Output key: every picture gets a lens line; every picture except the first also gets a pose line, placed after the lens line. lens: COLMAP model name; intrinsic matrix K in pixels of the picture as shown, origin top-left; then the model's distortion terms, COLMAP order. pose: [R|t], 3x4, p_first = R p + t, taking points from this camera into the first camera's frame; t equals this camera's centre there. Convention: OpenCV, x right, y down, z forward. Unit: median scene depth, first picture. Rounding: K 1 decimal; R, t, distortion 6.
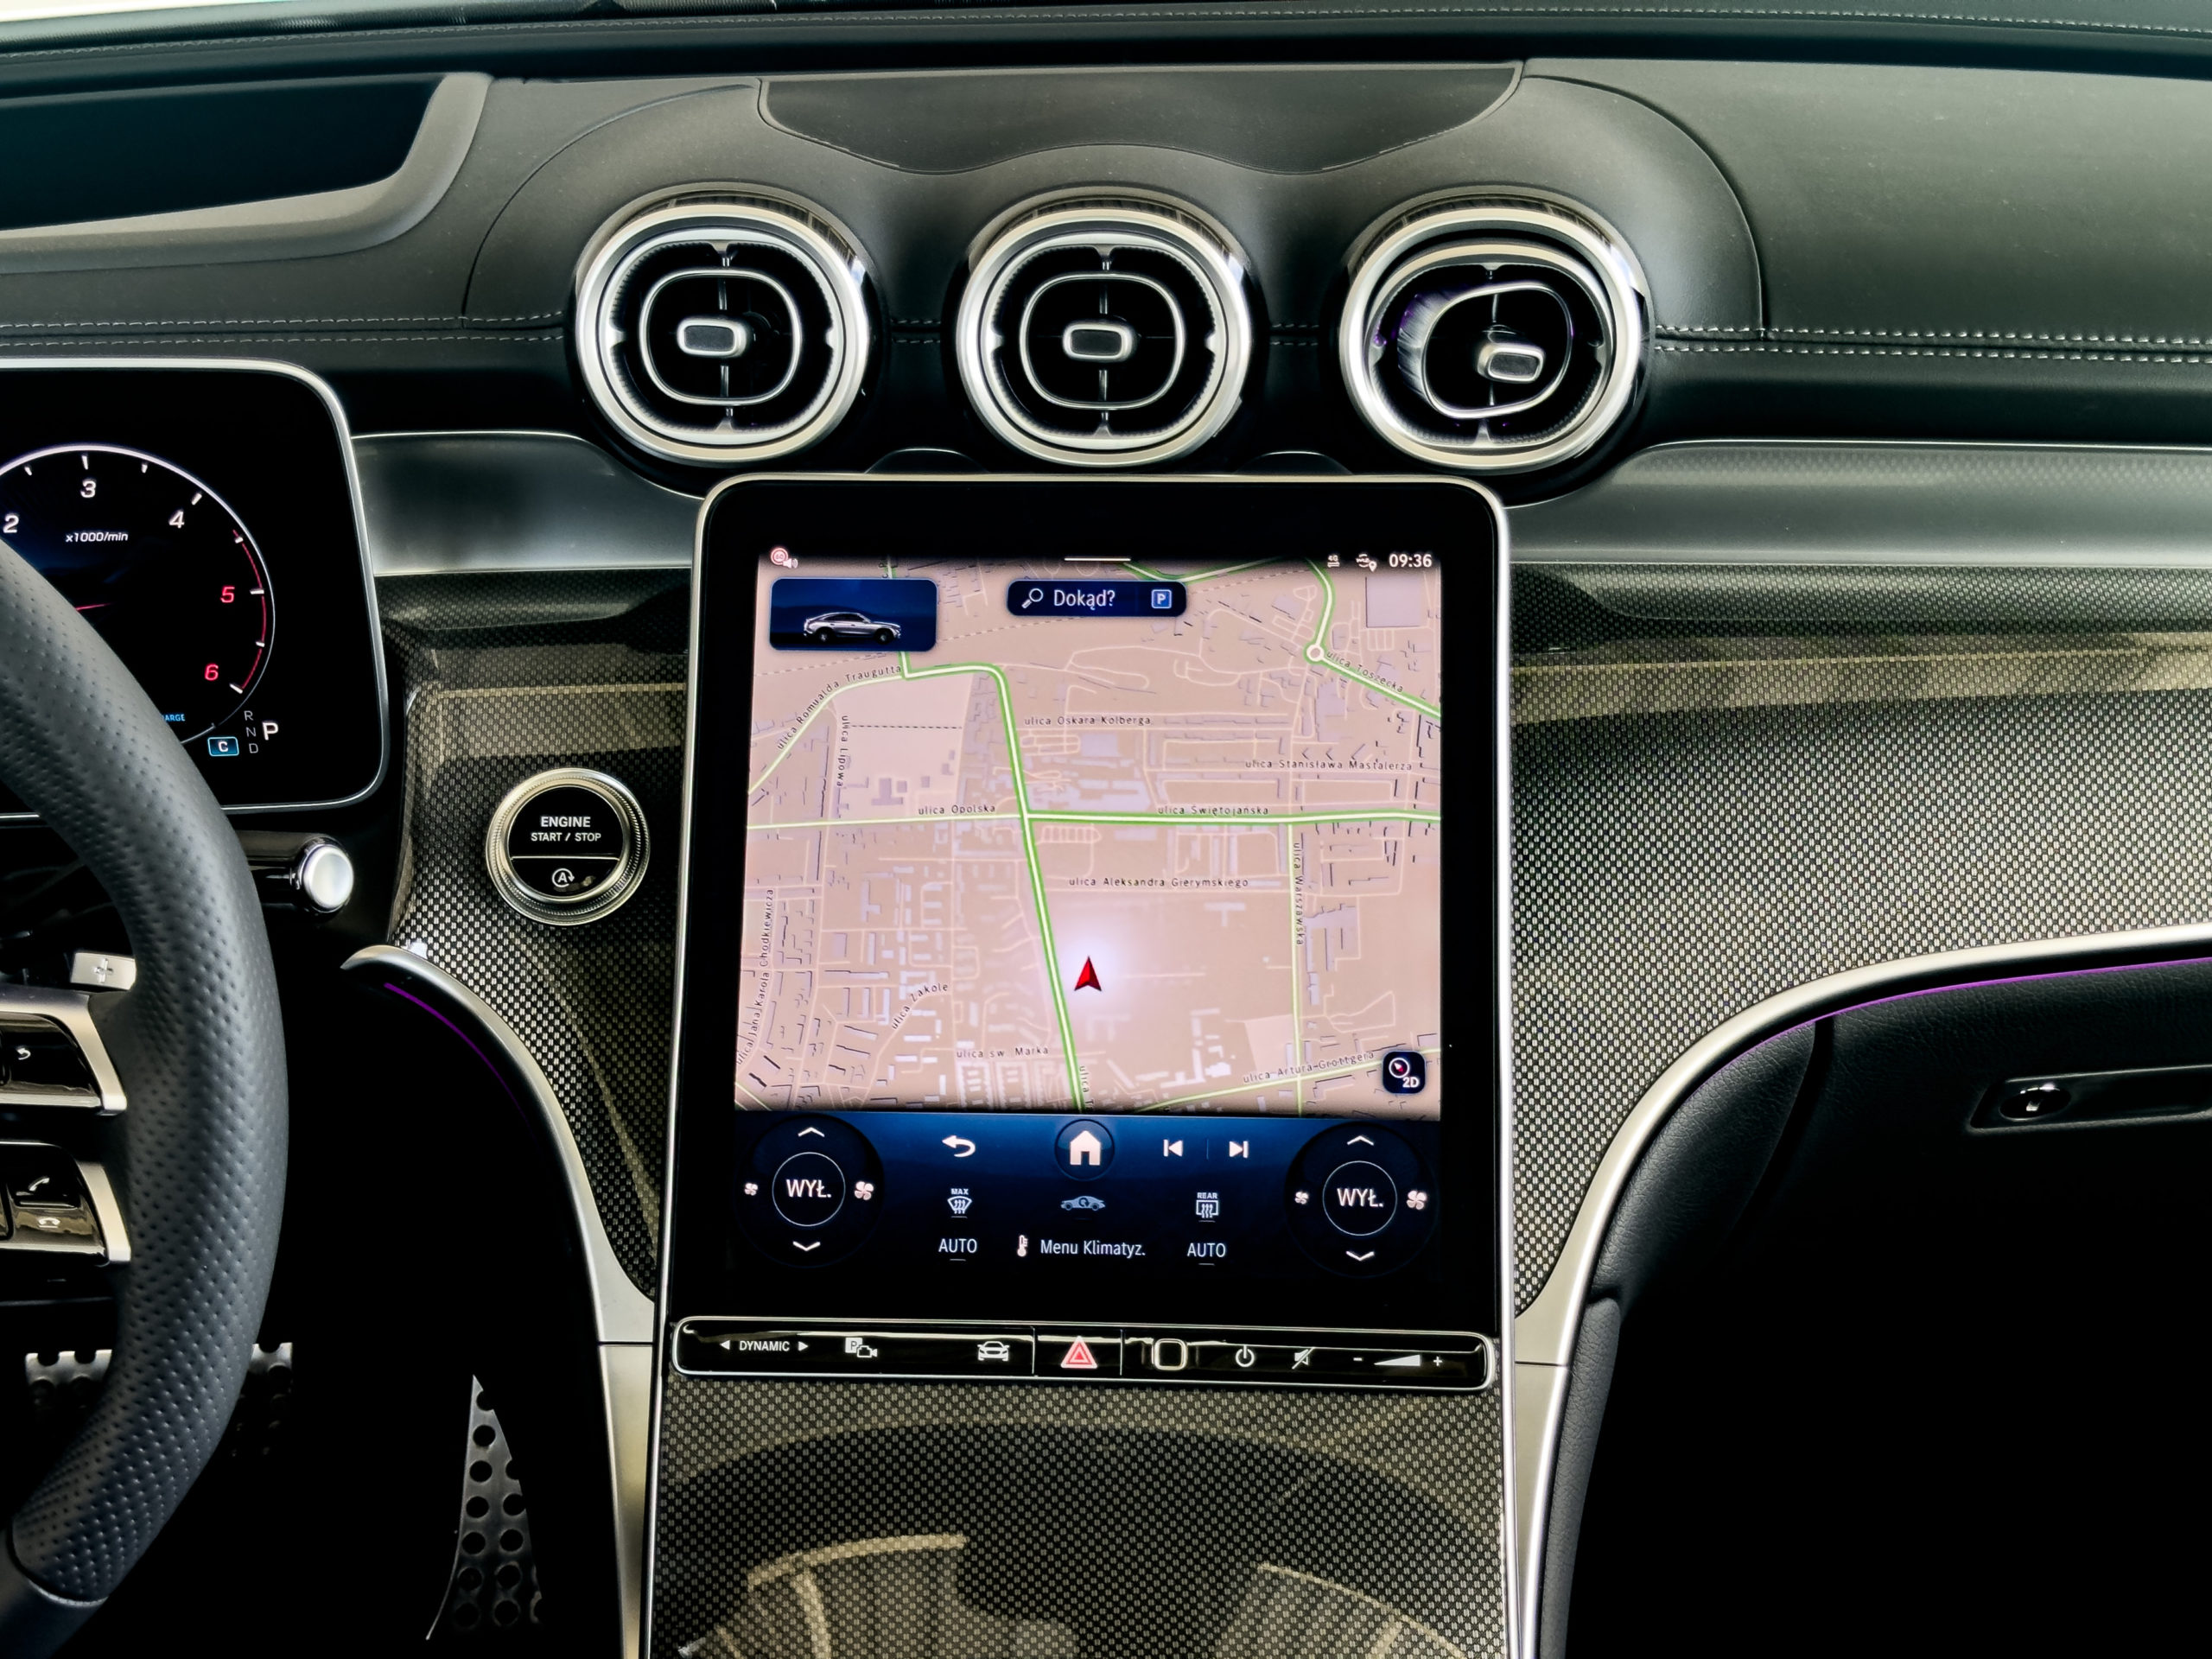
lens RADIAL K [[3130.2, 0, 1116.7], [0, 3130.2, 854.3], [0, 0, 1]] dist [0.164204, -0.185110]
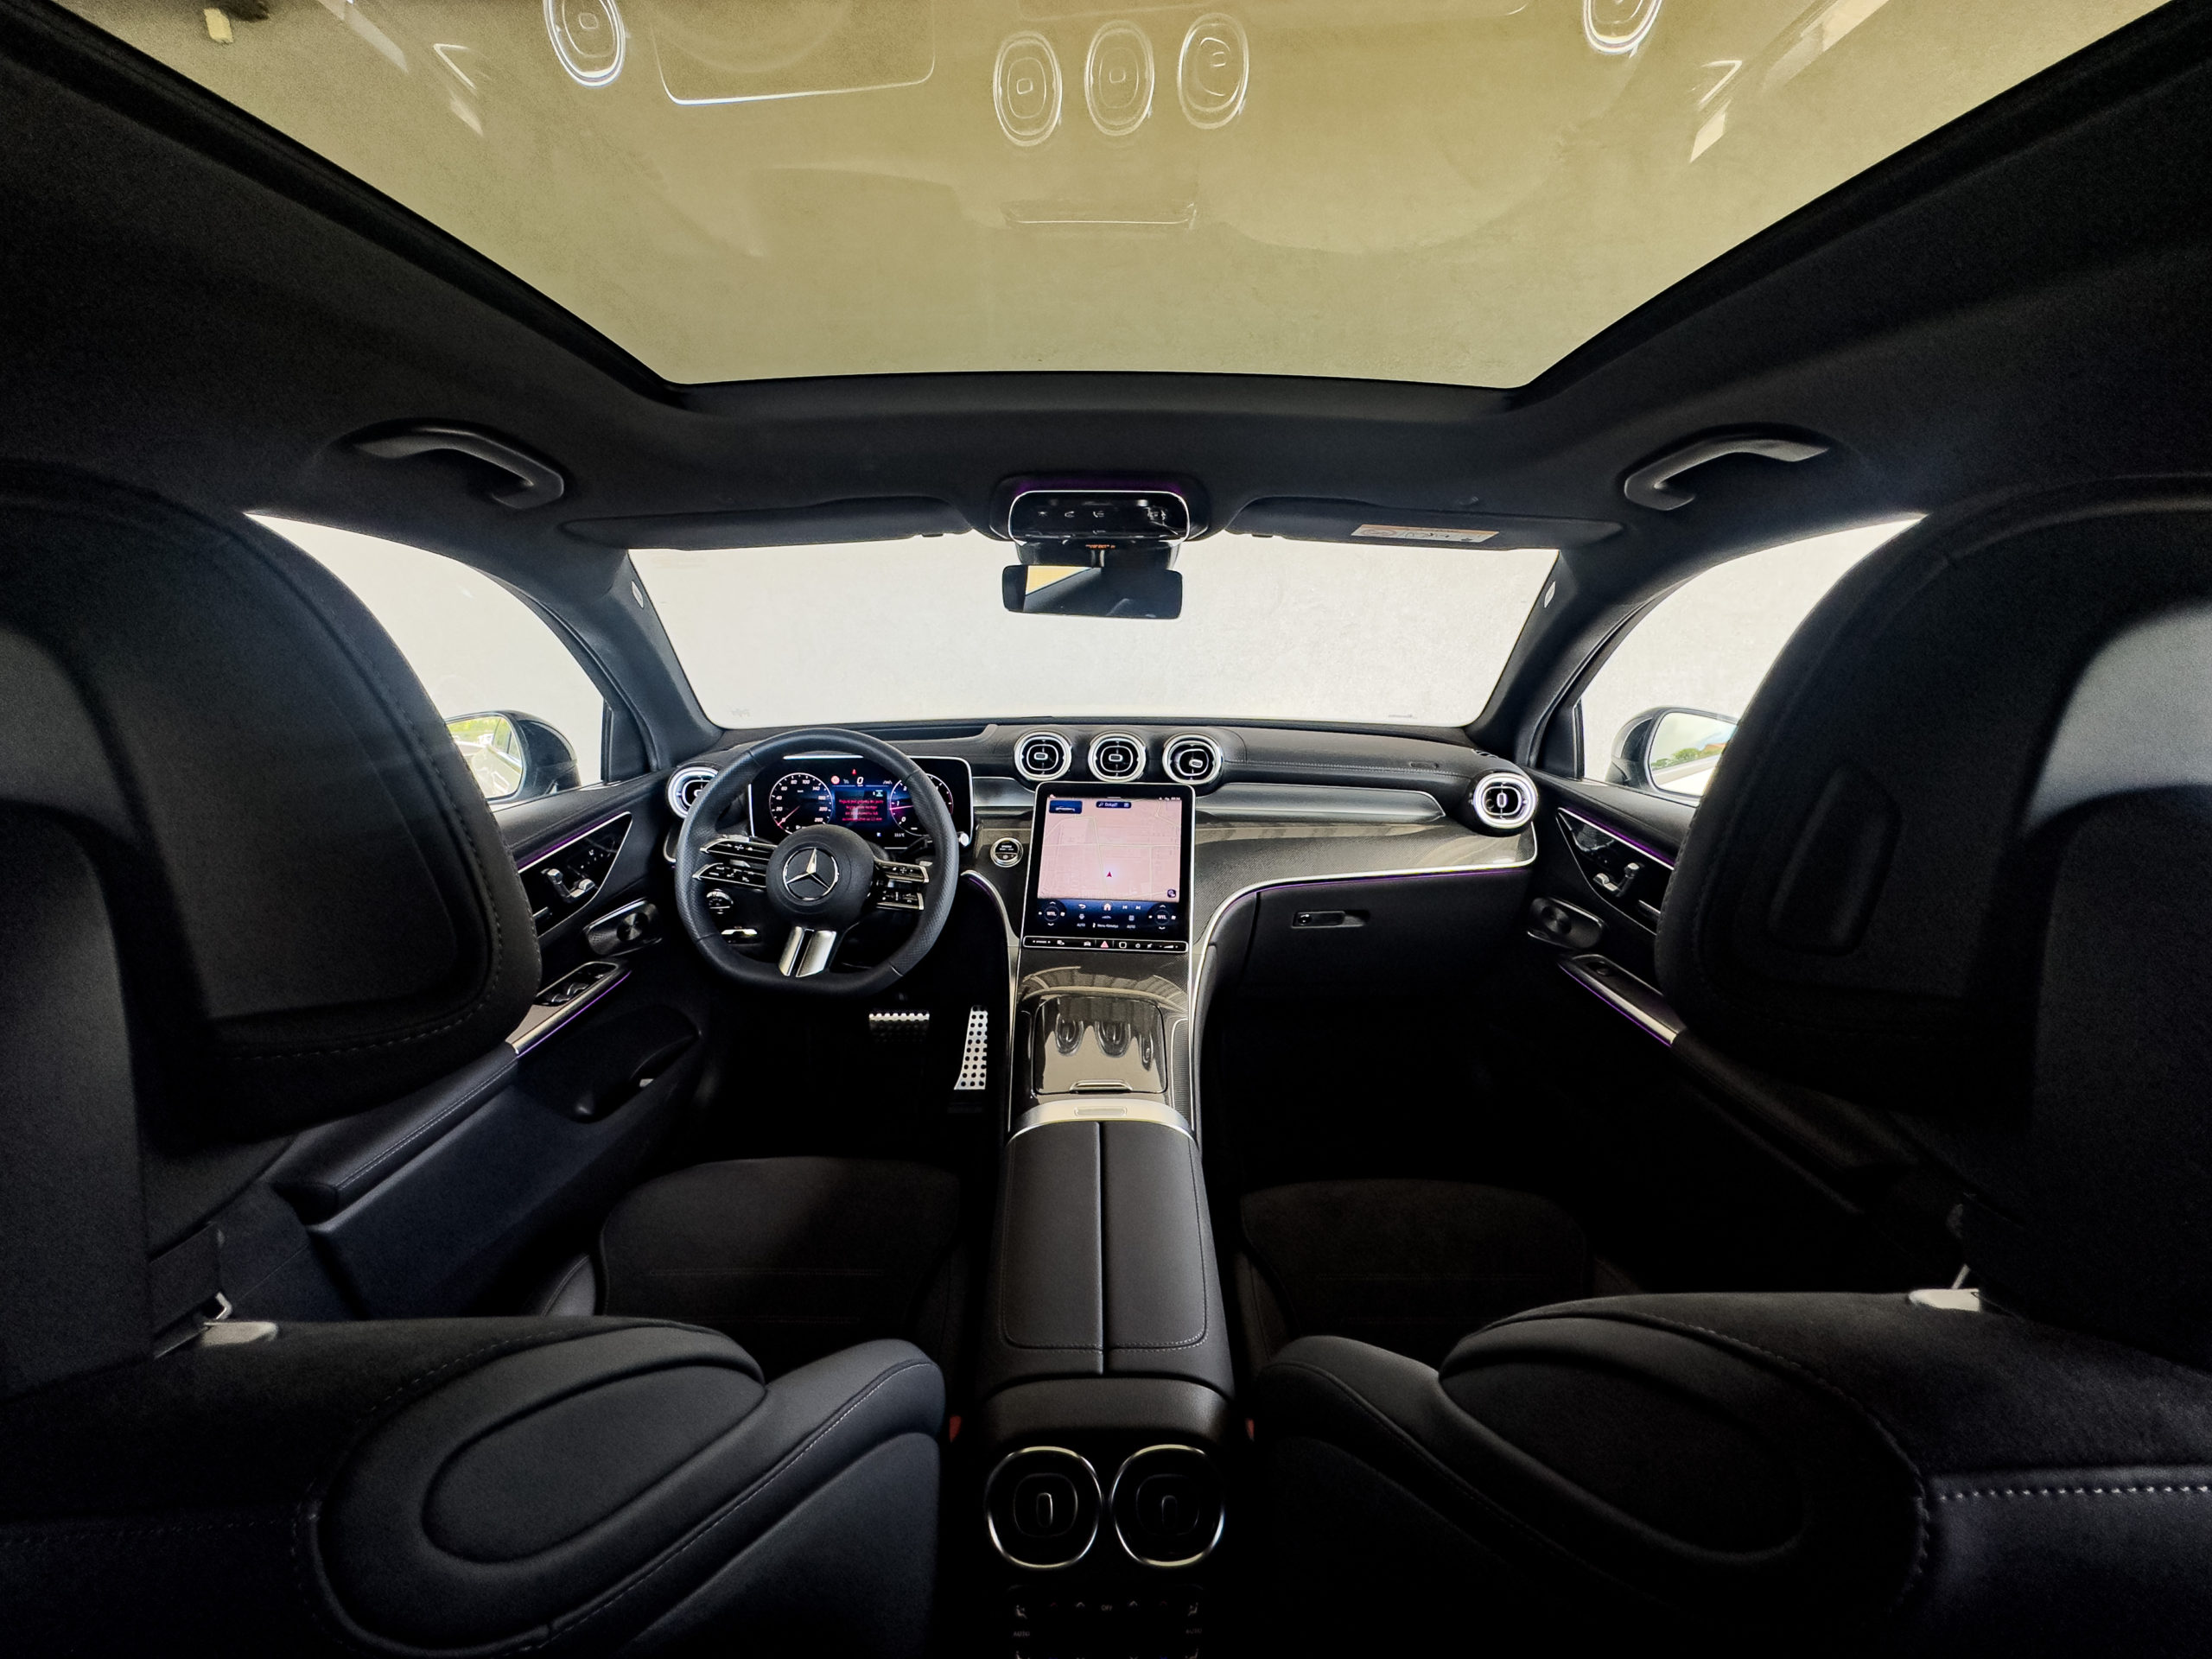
lens RADIAL K [[893.7, 0, 1112.4], [0, 893.7, 830.5], [0, 0, 1]] dist [-0.003277, -0.000106]
pose [[0.999170, 0.026075, -0.031288, 0.037835], [-0.032996, 0.968579, -0.246507, 0.314483], [0.023878, 0.247335, 0.968636, -0.389014]]
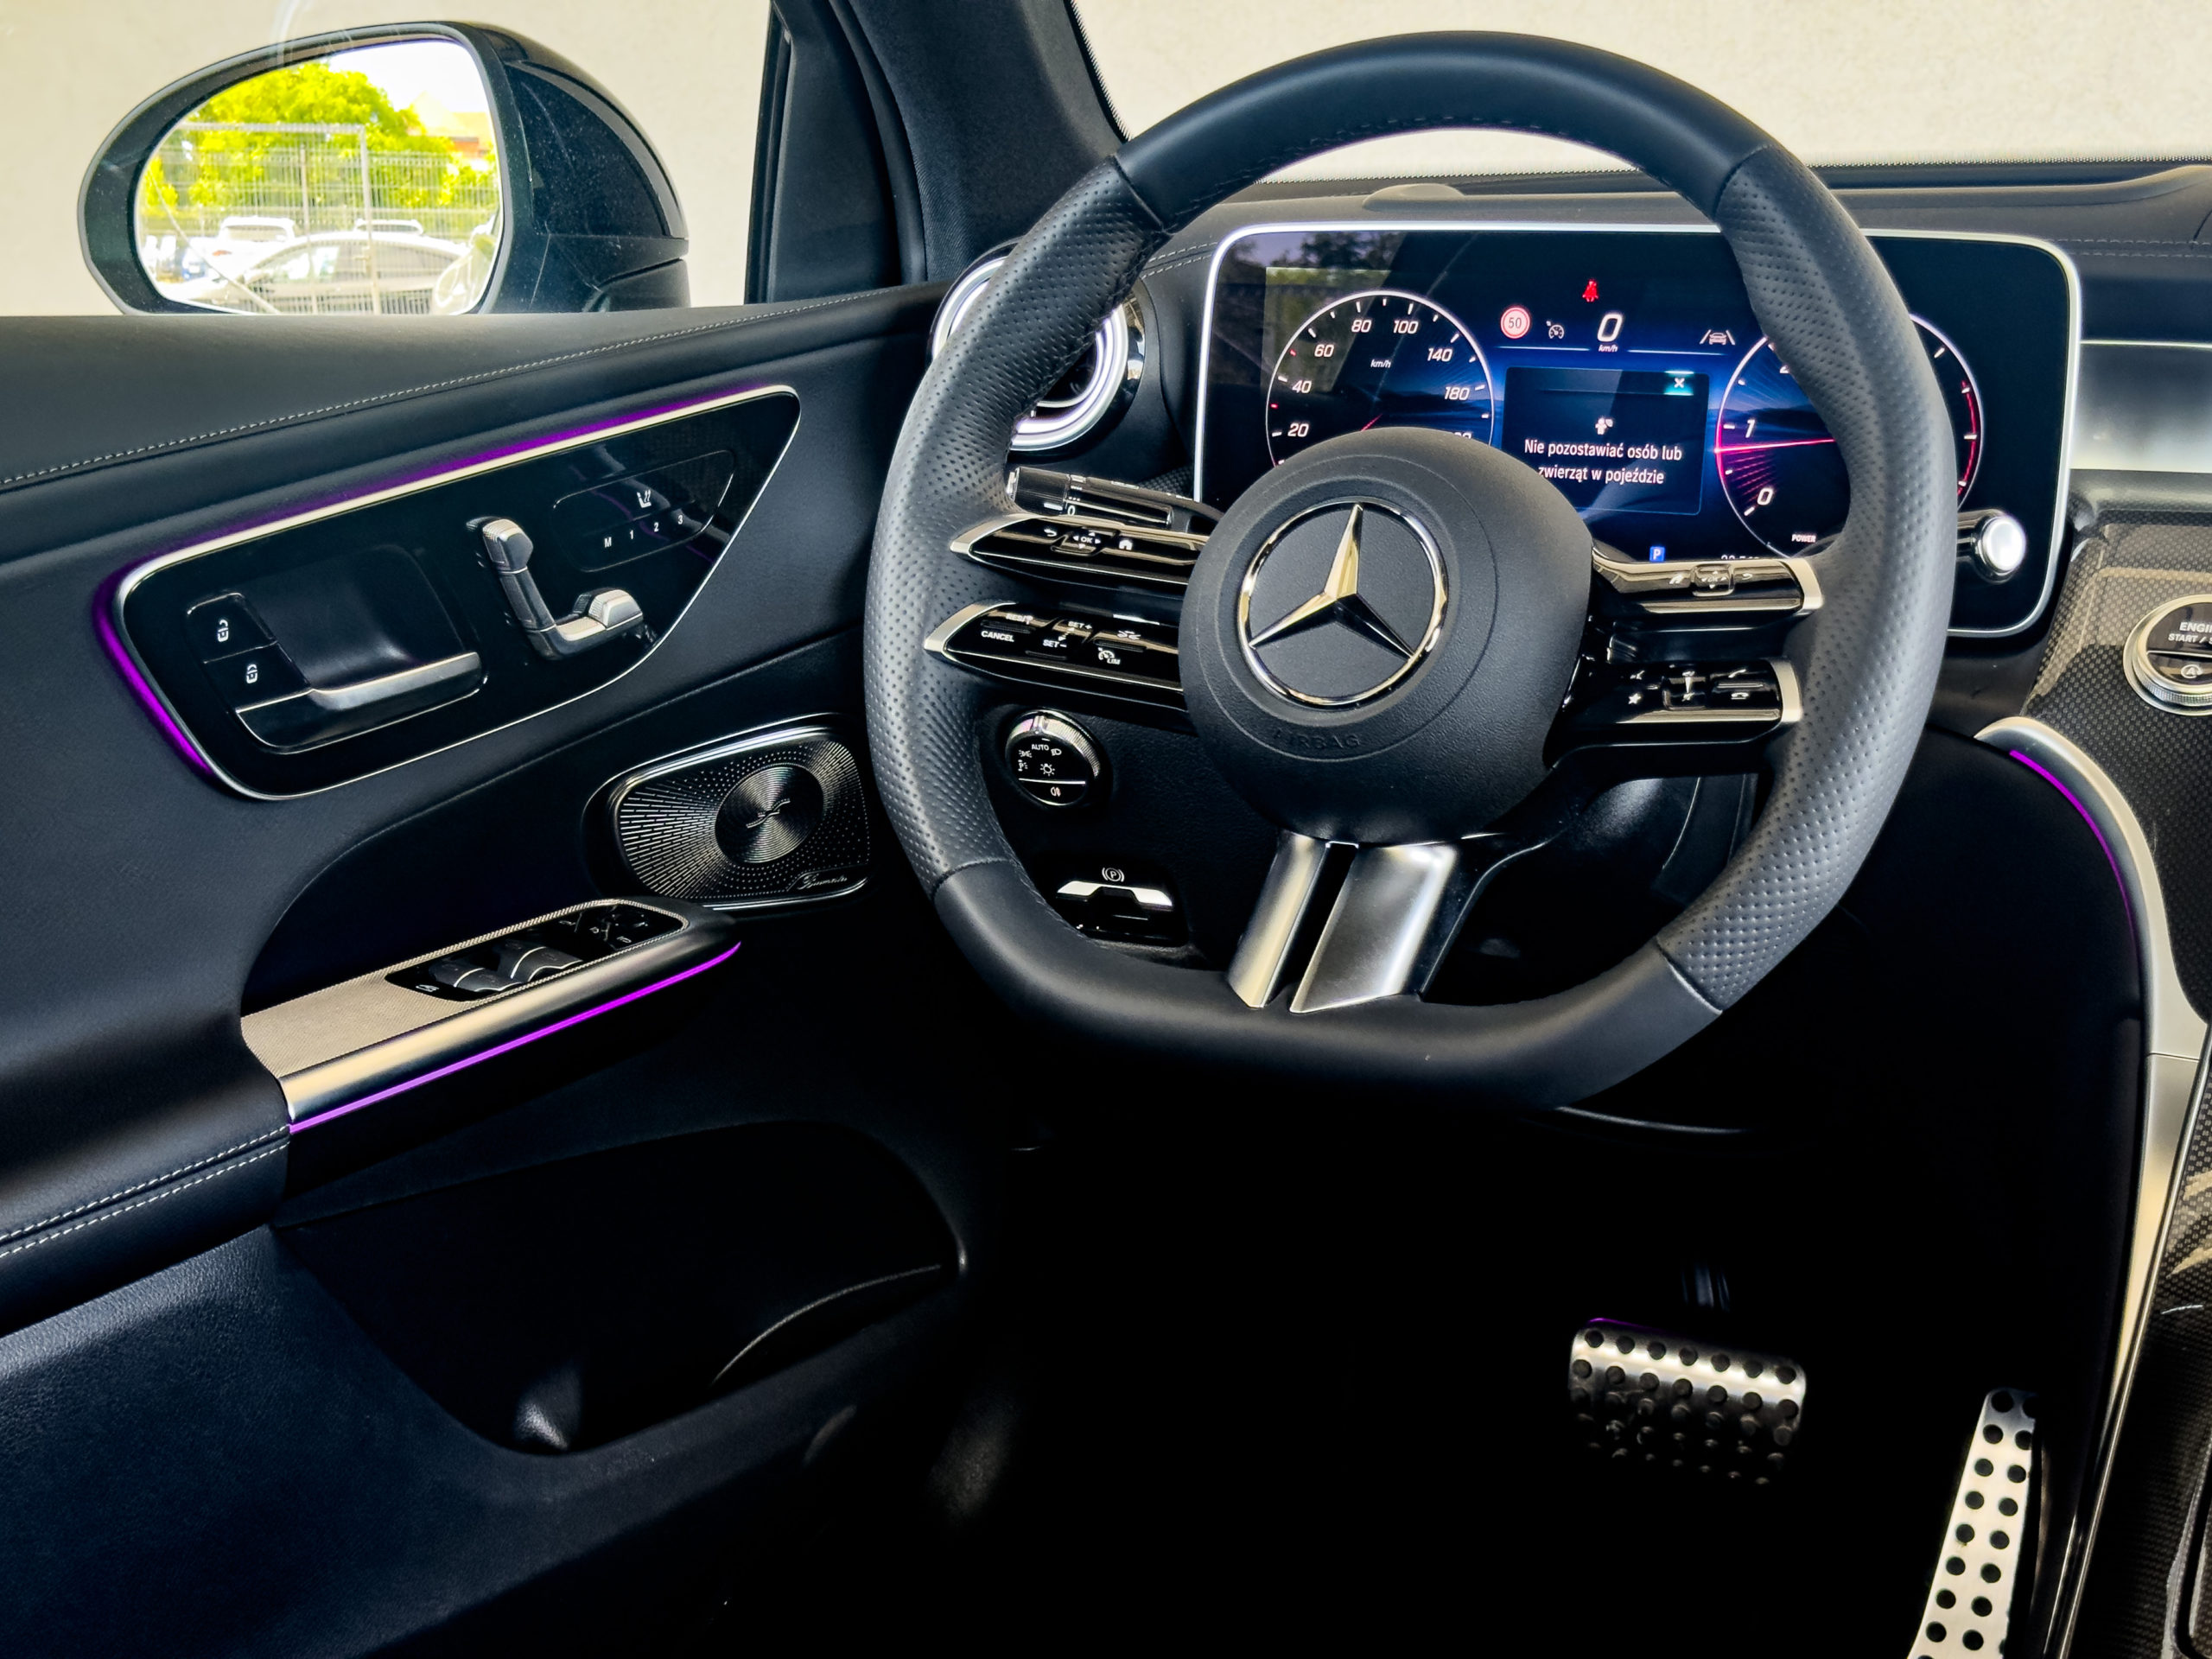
lens RADIAL K [[3130.2, 0, 1116.7], [0, 3130.2, 854.3], [0, 0, 1]] dist [0.164204, -0.185110]
pose [[0.868625, 0.131583, -0.477678, 0.042389], [-0.251900, 0.947476, -0.197068, 0.393455], [0.426658, 0.291505, 0.856147, -0.118714]]
